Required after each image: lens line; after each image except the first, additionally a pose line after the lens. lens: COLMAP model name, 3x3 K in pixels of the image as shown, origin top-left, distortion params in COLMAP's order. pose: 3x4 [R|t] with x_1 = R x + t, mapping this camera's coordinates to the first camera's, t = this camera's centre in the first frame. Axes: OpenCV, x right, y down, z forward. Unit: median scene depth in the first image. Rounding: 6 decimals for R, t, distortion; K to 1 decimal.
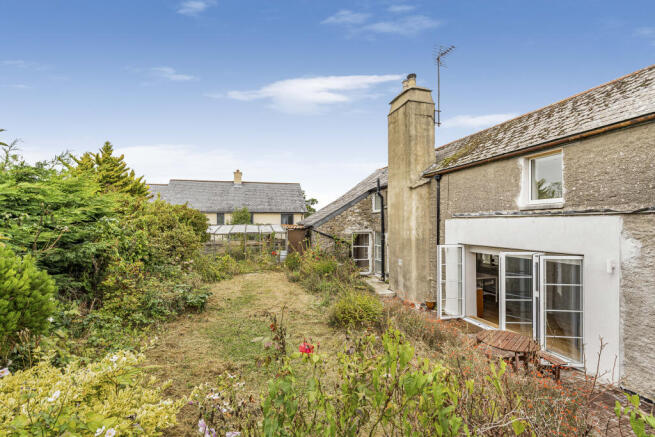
lens RADIAL K [[304.9, 0, 330.8], [0, 304.9, 221.9], [0, 0, 1]] dist [-0.016091, 0.000089]
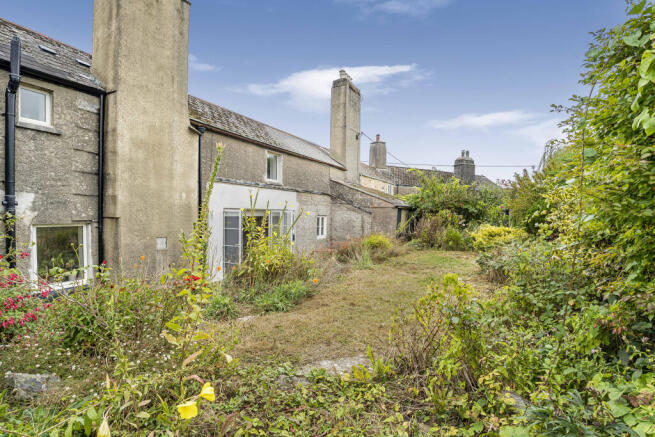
lens RADIAL K [[304.9, 0, 328.1], [0, 304.9, 214.7], [0, 0, 1]] dist [-0.016091, 0.000089]
pose [[-0.730422, -0.012549, 0.682881, -0.778791], [-0.012739, 0.999908, 0.004750, 0.126225], [-0.682877, -0.005230, -0.730514, 2.260177]]
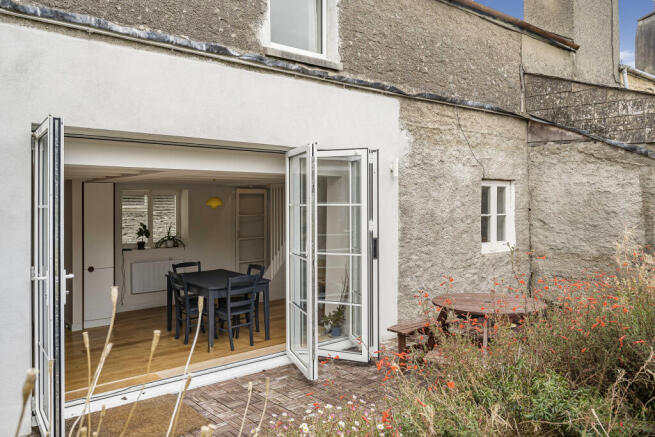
lens RADIAL K [[498.5, 0, 324.8], [0, 498.5, 193.1], [0, 0, 1]] dist [-0.034709, 0.010412]
pose [[-0.405324, 0.023033, 0.913883, -0.055184], [0.006654, 0.999730, -0.022245, 0.202969], [-0.914149, -0.002936, -0.405368, 1.428476]]
